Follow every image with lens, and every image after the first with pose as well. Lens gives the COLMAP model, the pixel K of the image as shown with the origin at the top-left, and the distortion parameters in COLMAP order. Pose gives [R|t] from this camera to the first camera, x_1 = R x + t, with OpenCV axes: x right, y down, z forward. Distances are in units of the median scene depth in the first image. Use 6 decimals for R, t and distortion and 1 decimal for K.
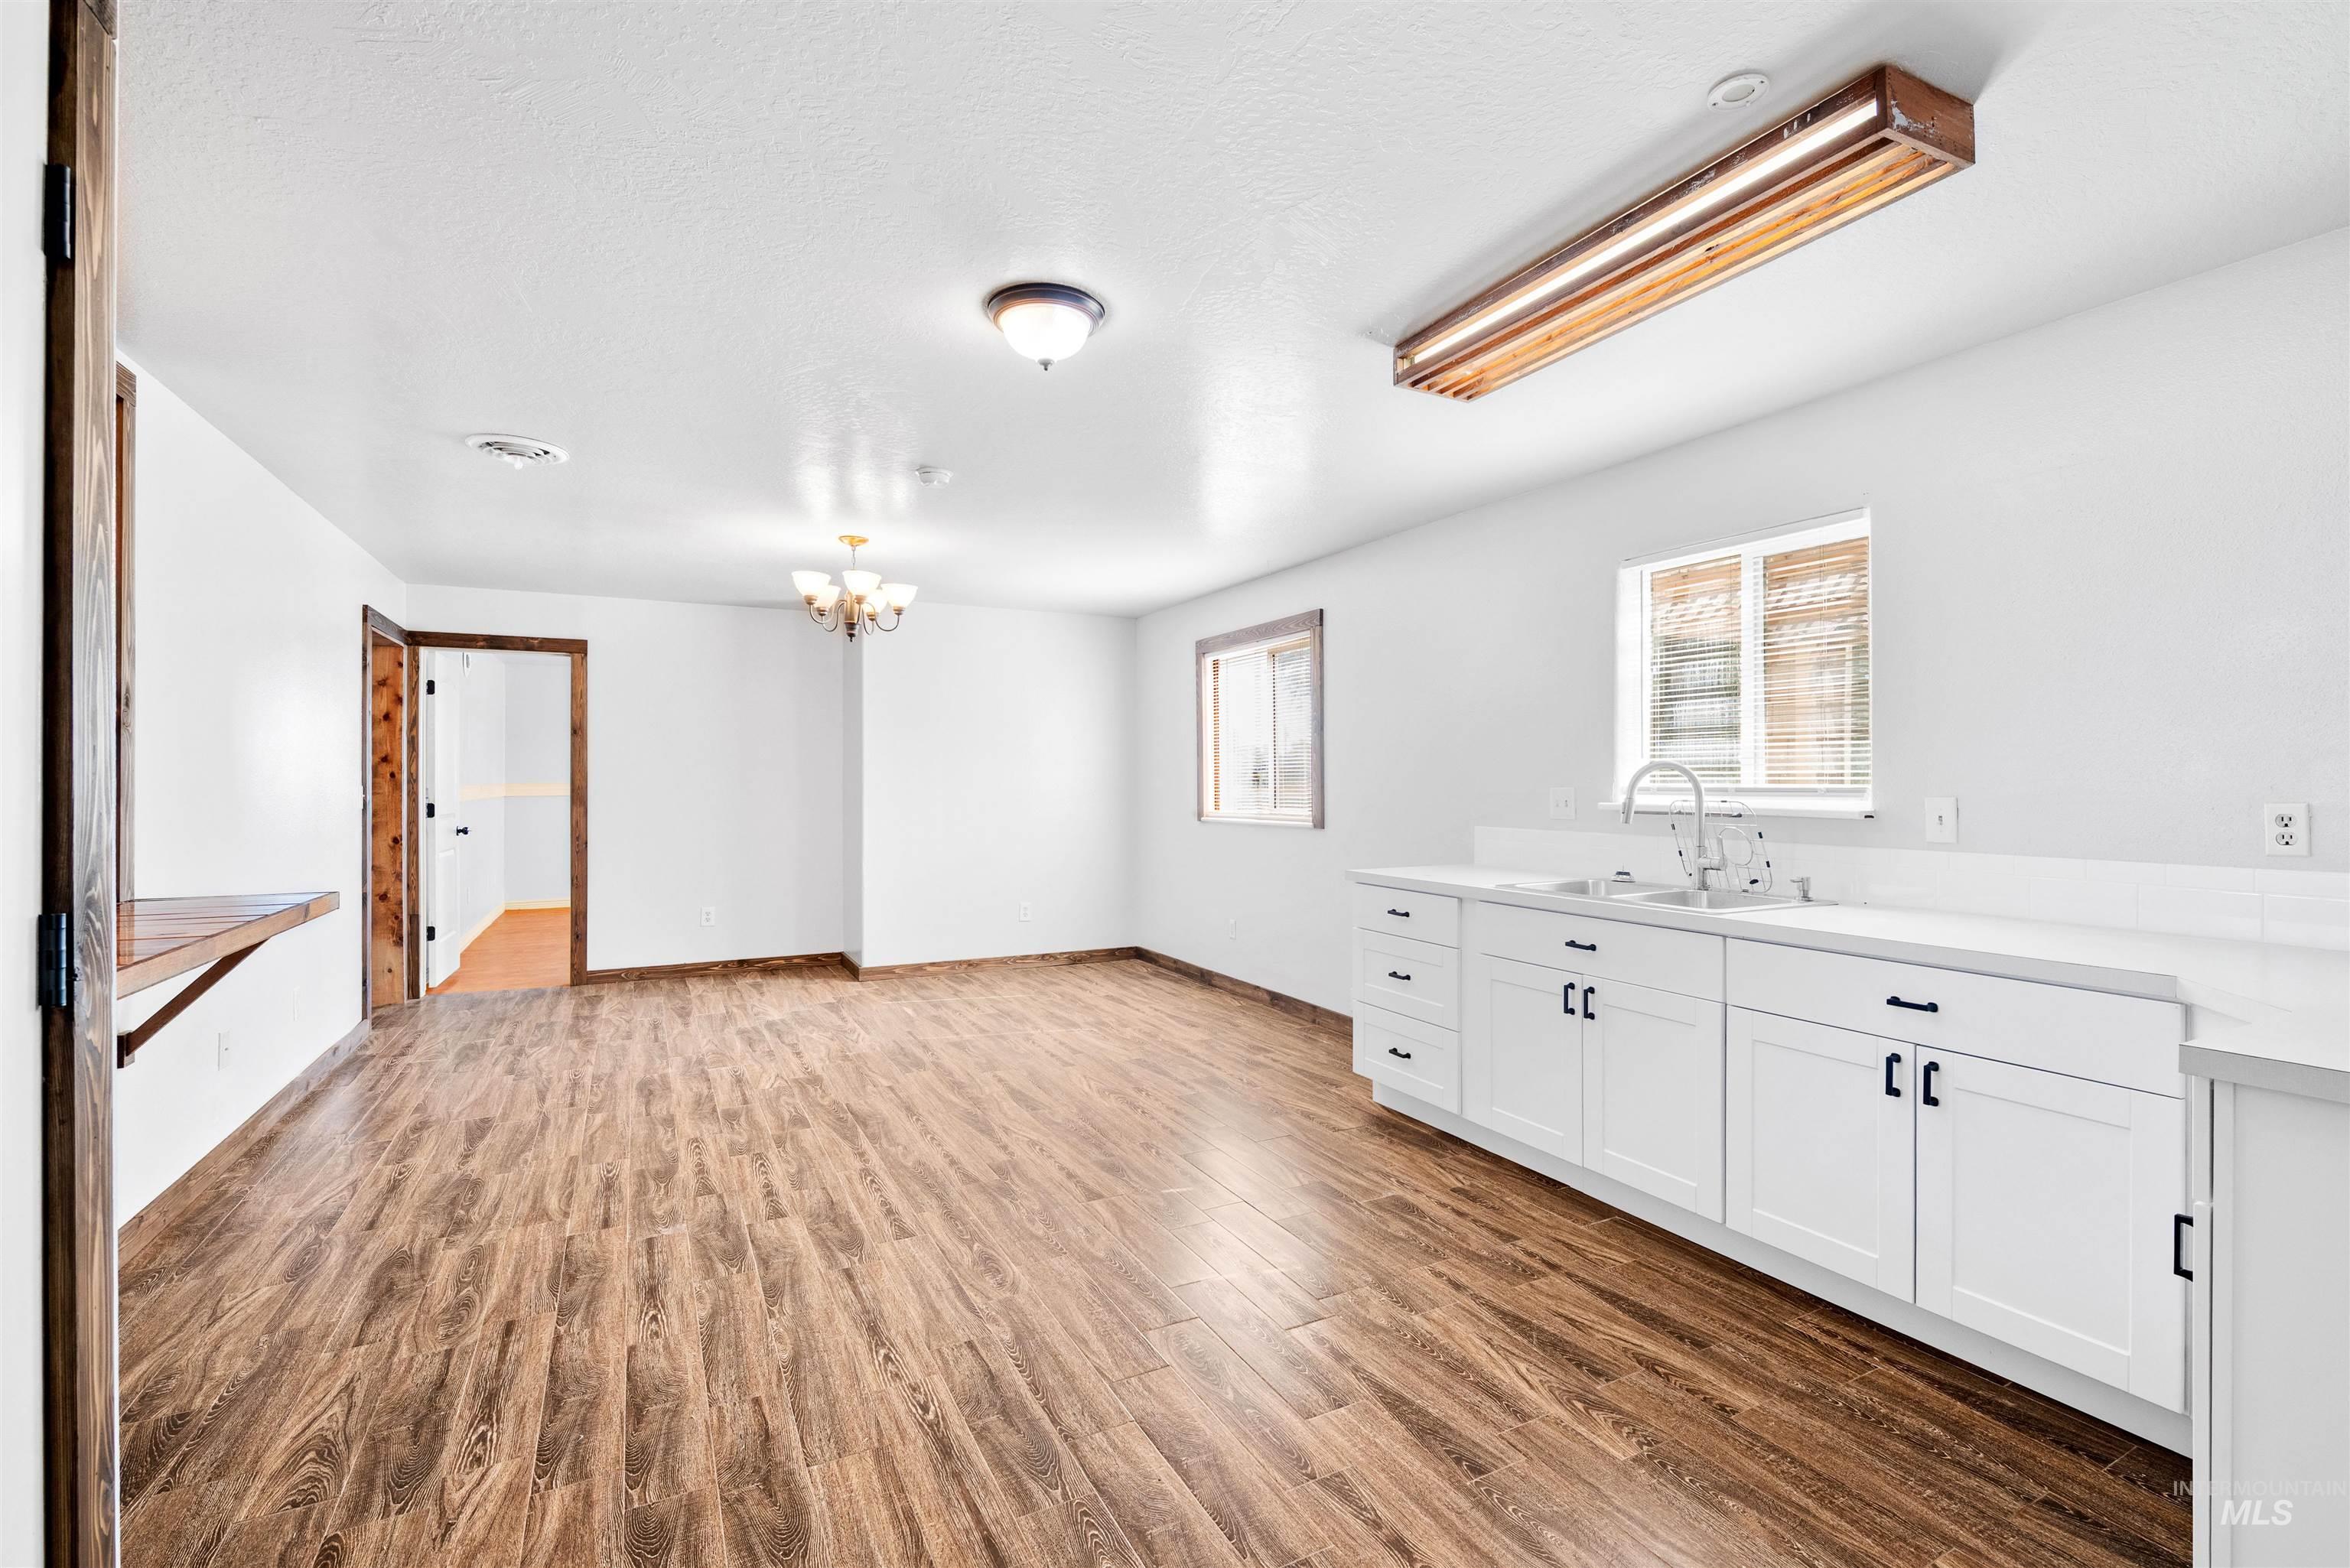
lens RADIAL K [[1048.4, 0, 1184.1], [0, 1048.4, 783.2], [0, 0, 1]] dist [-0.001602, -0.003029]
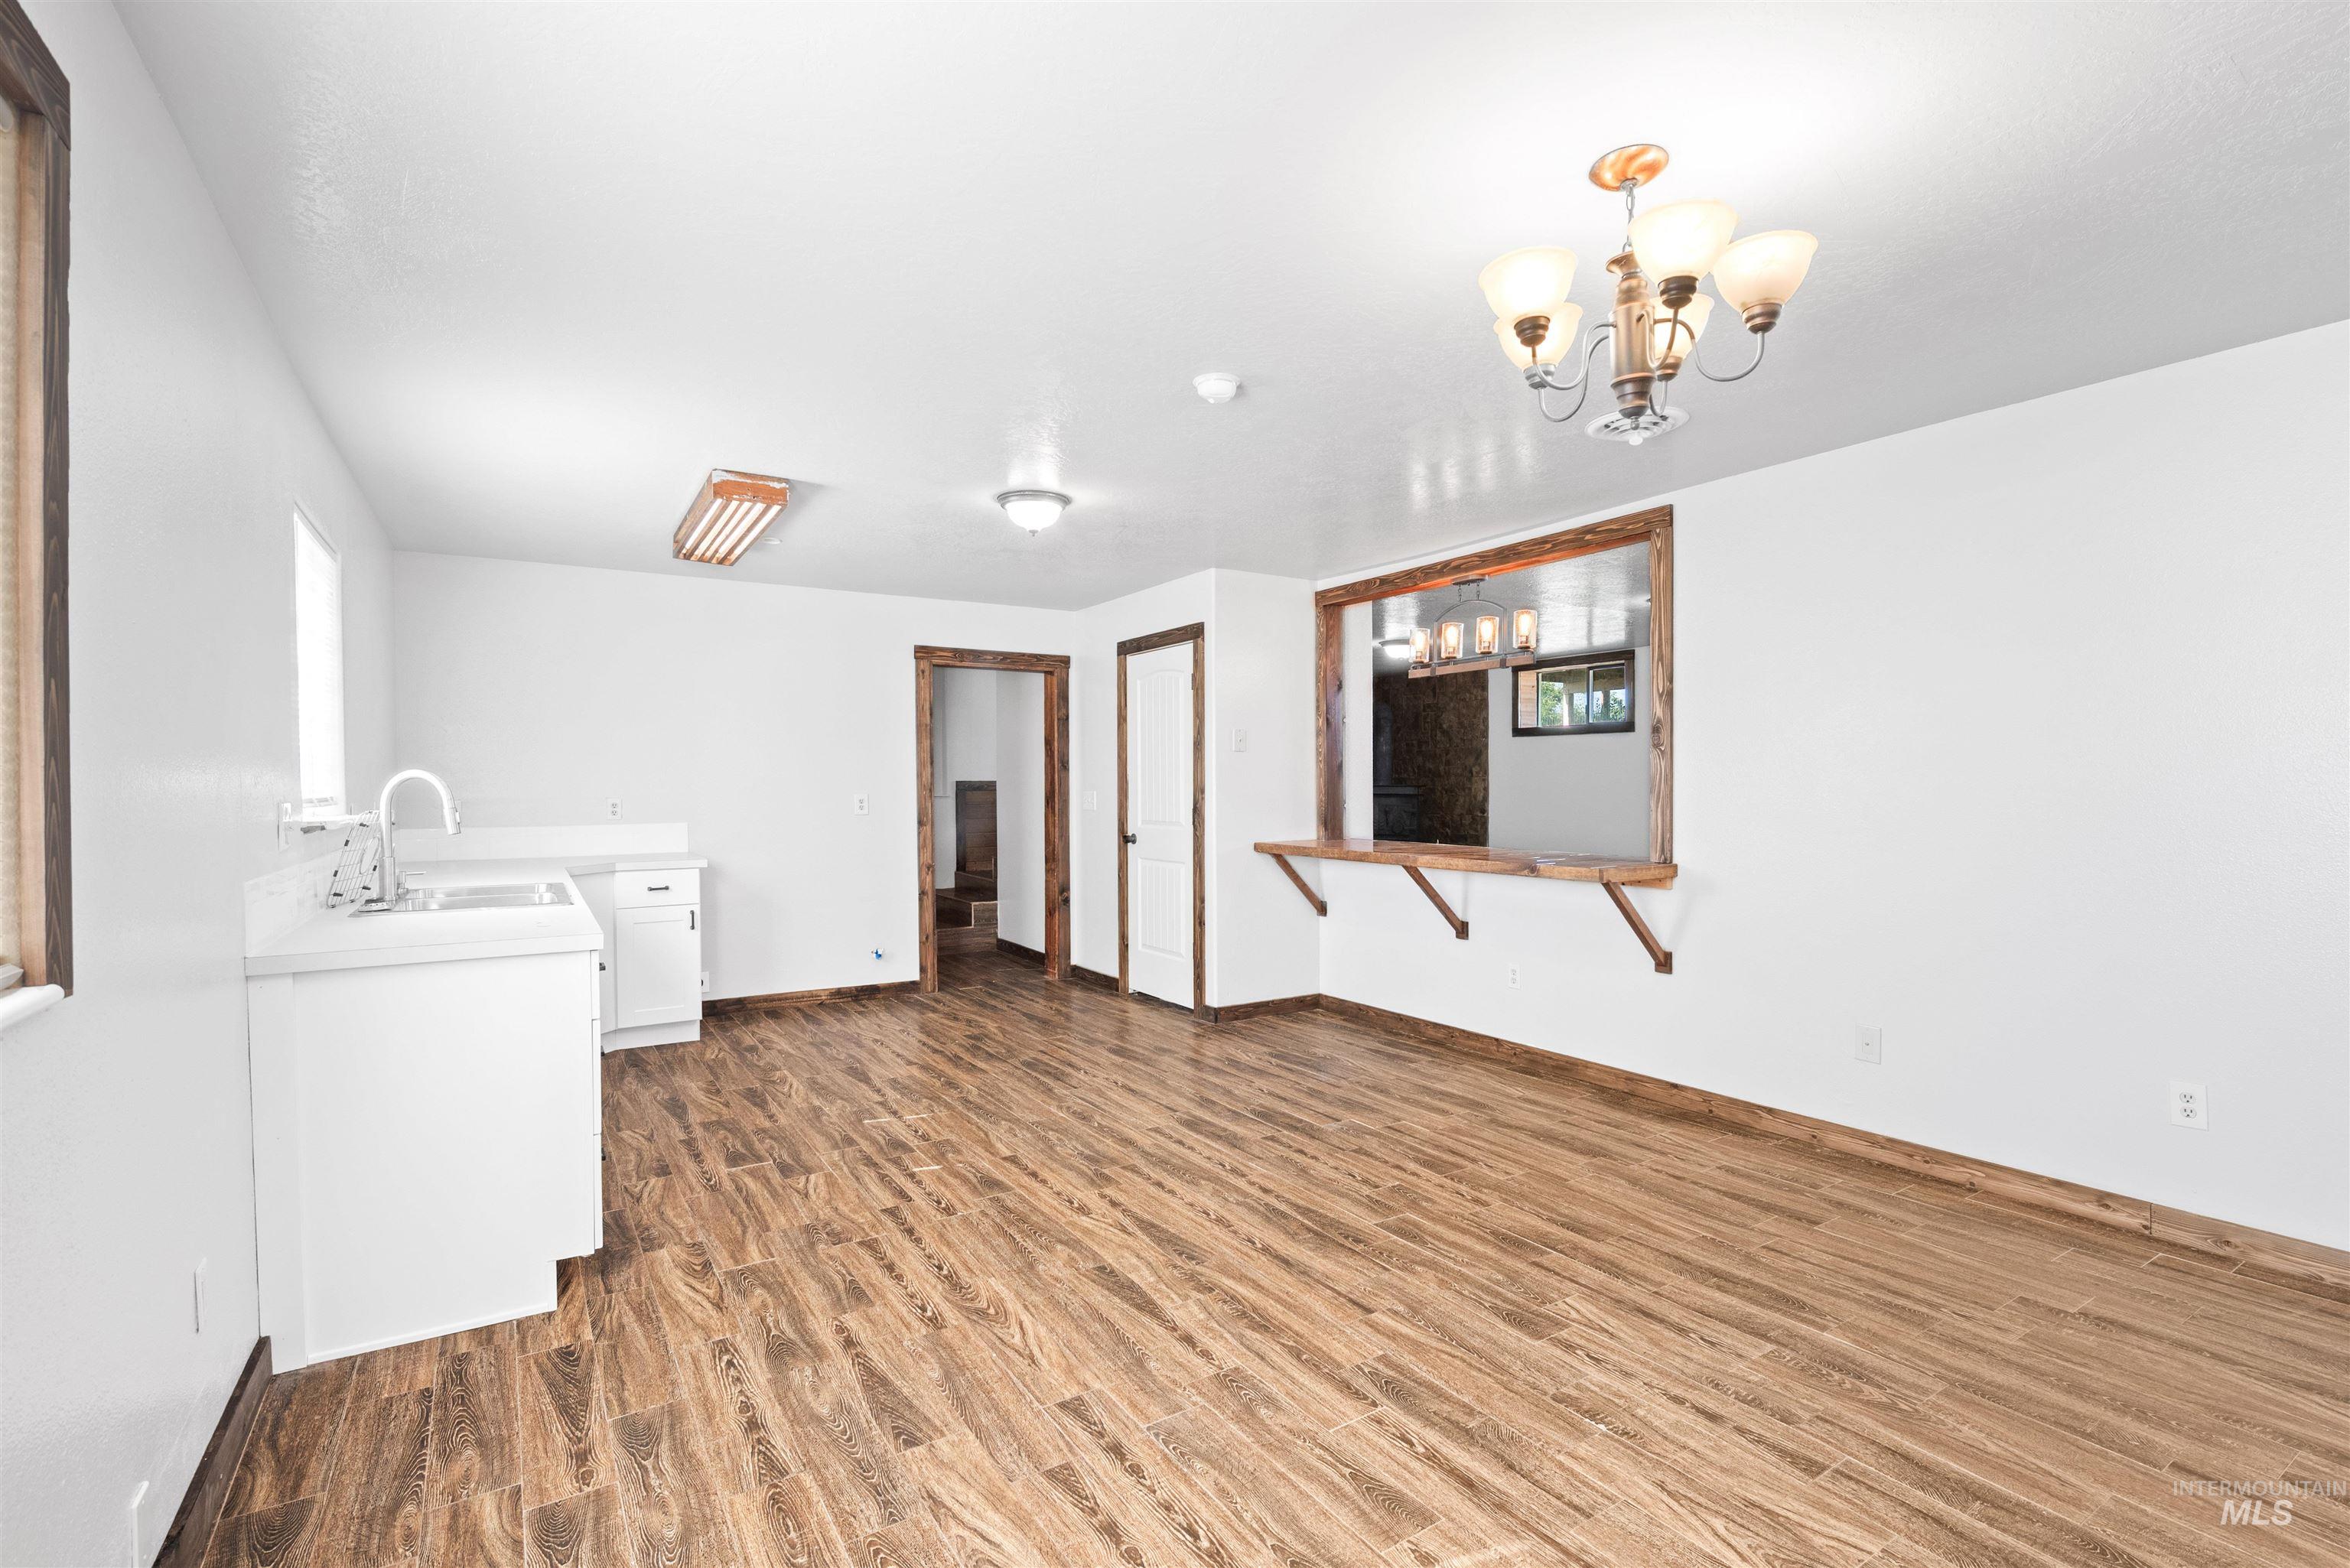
lens RADIAL K [[1048.4, 0, 1185.9], [0, 1048.4, 784.4], [0, 0, 1]] dist [-0.001602, -0.003029]
pose [[-0.996021, 0.006261, -0.088902, -0.149614], [0.005994, 0.999977, 0.003262, -0.006597], [0.088921, 0.002716, -0.996035, 1.811990]]
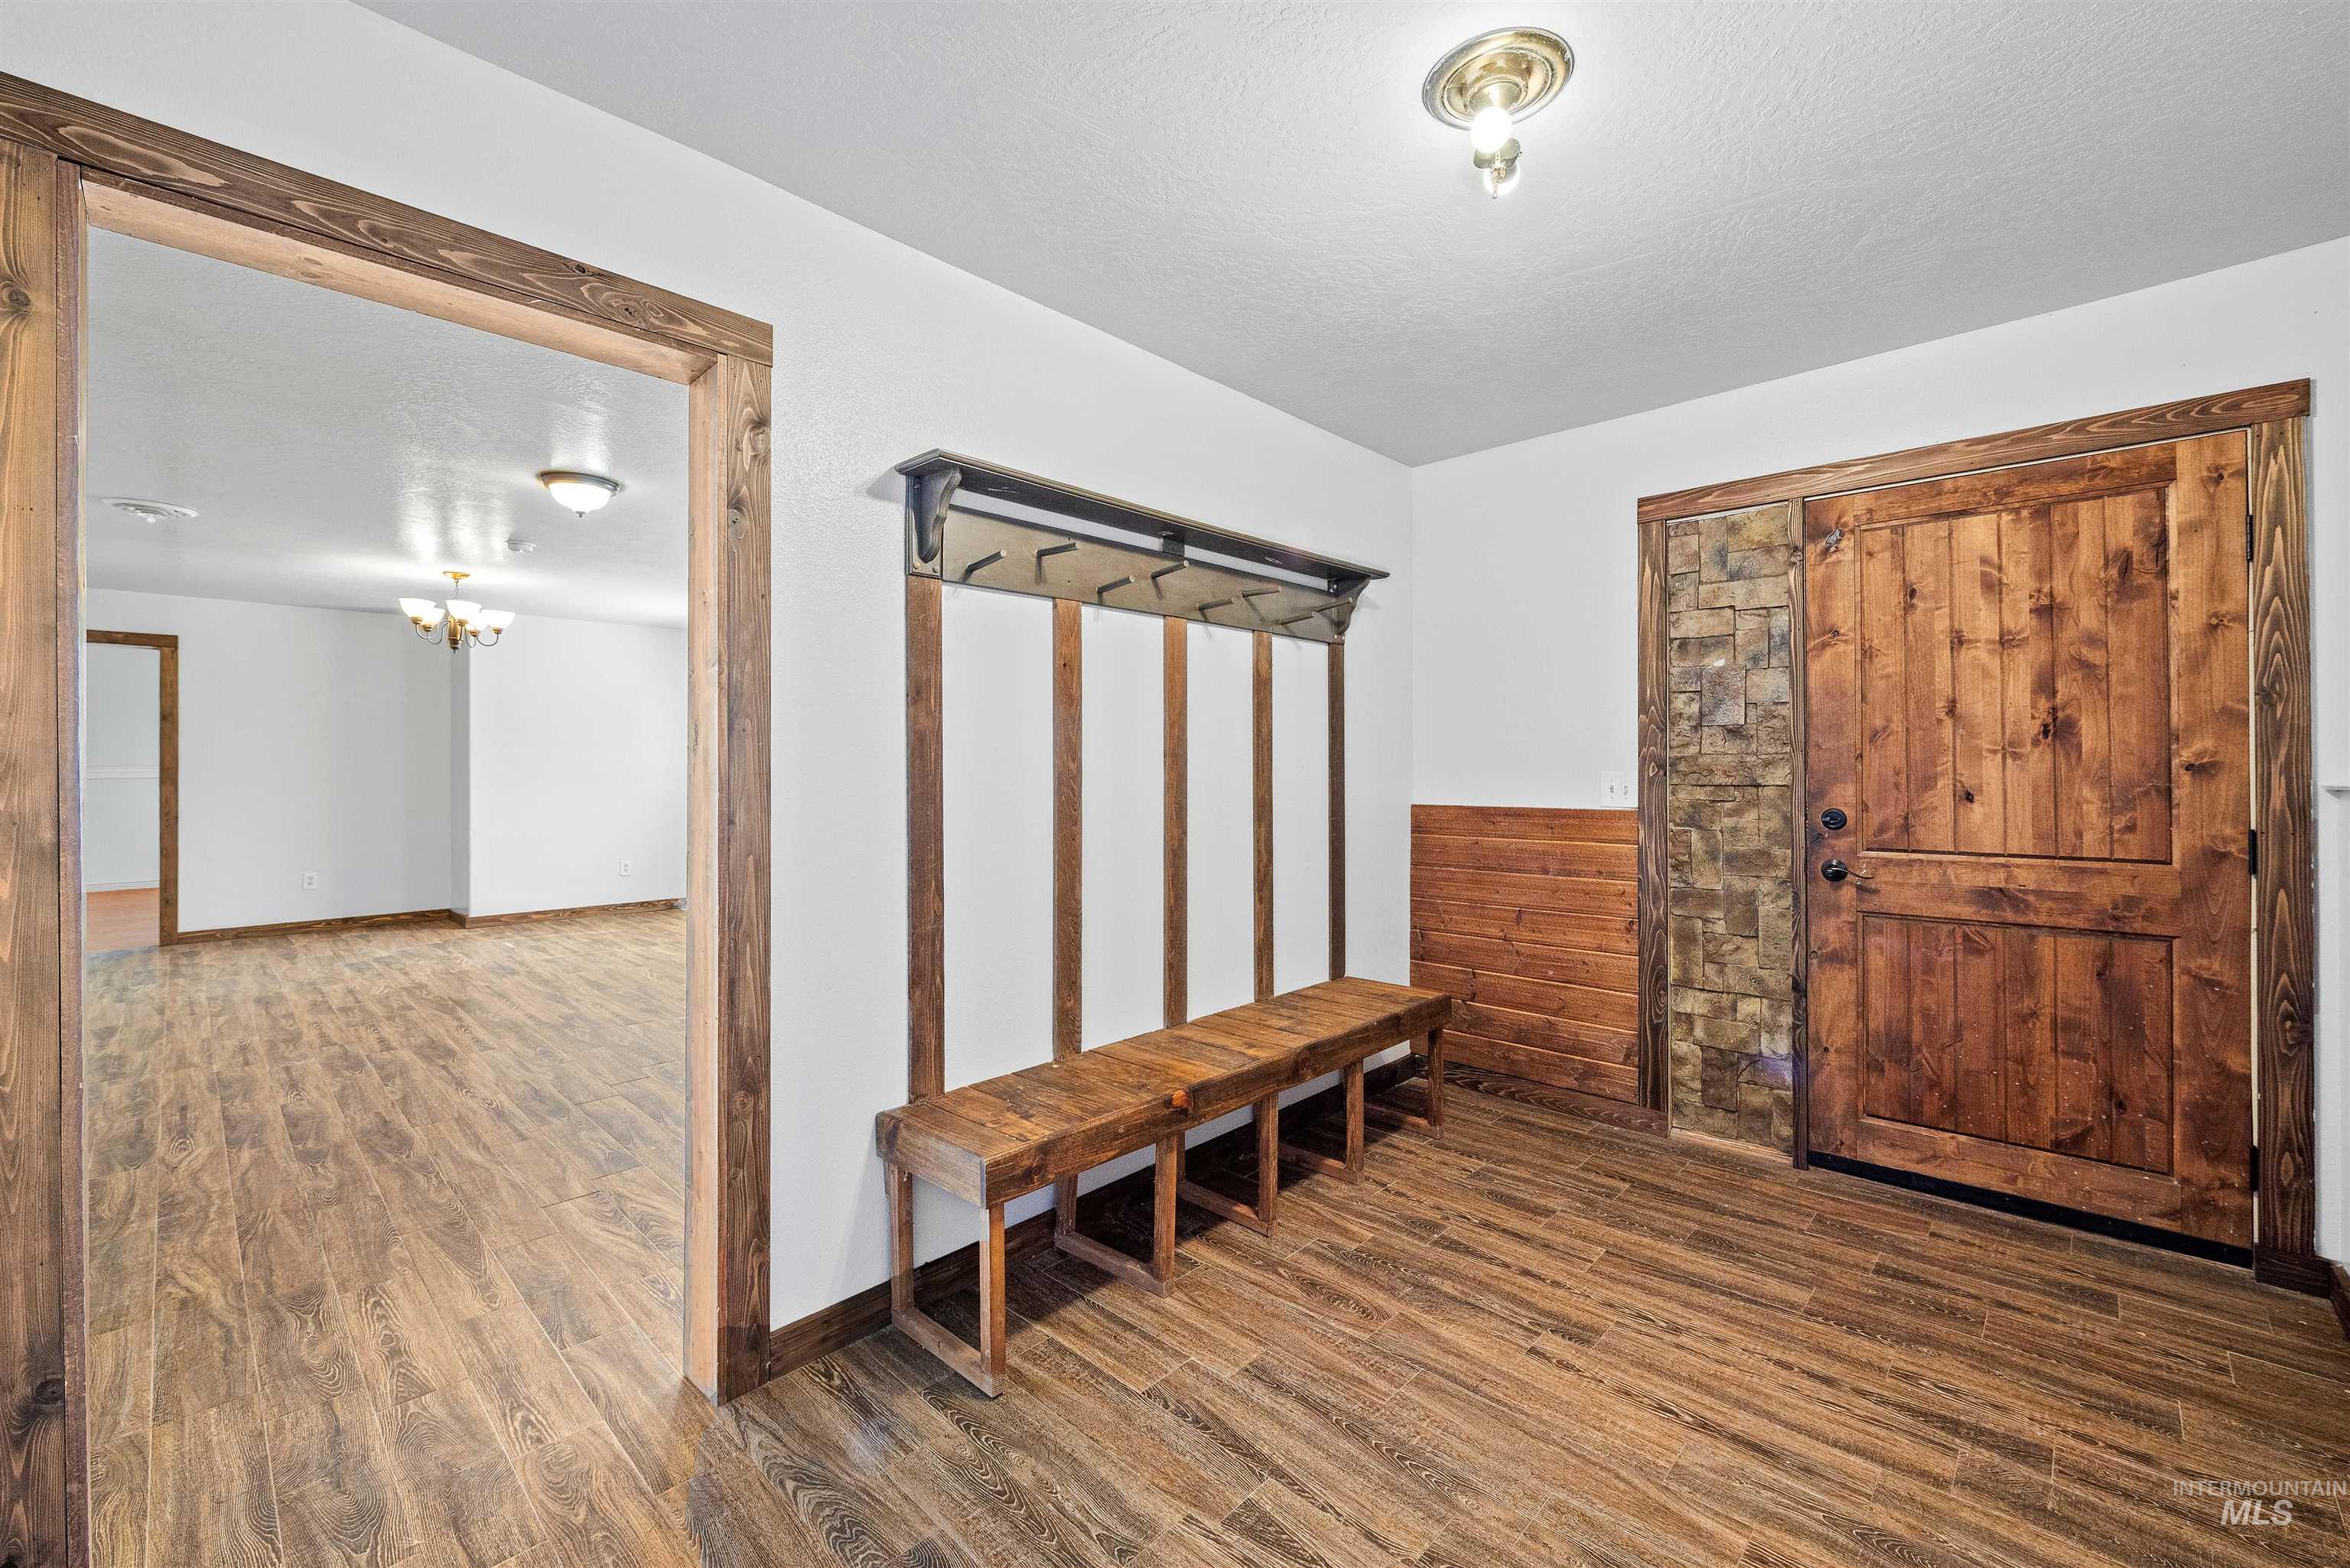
lens RADIAL K [[915.3, 0, 1157.6], [0, 915.3, 768.2], [0, 0, 1]] dist [-0.013054, 0.001721]
pose [[0.942970, -0.000688, 0.332876, 0.182050], [0.000727, 1.000000, 0.000007, 0.009554], [-0.332876, 0.000235, 0.942971, -0.494232]]
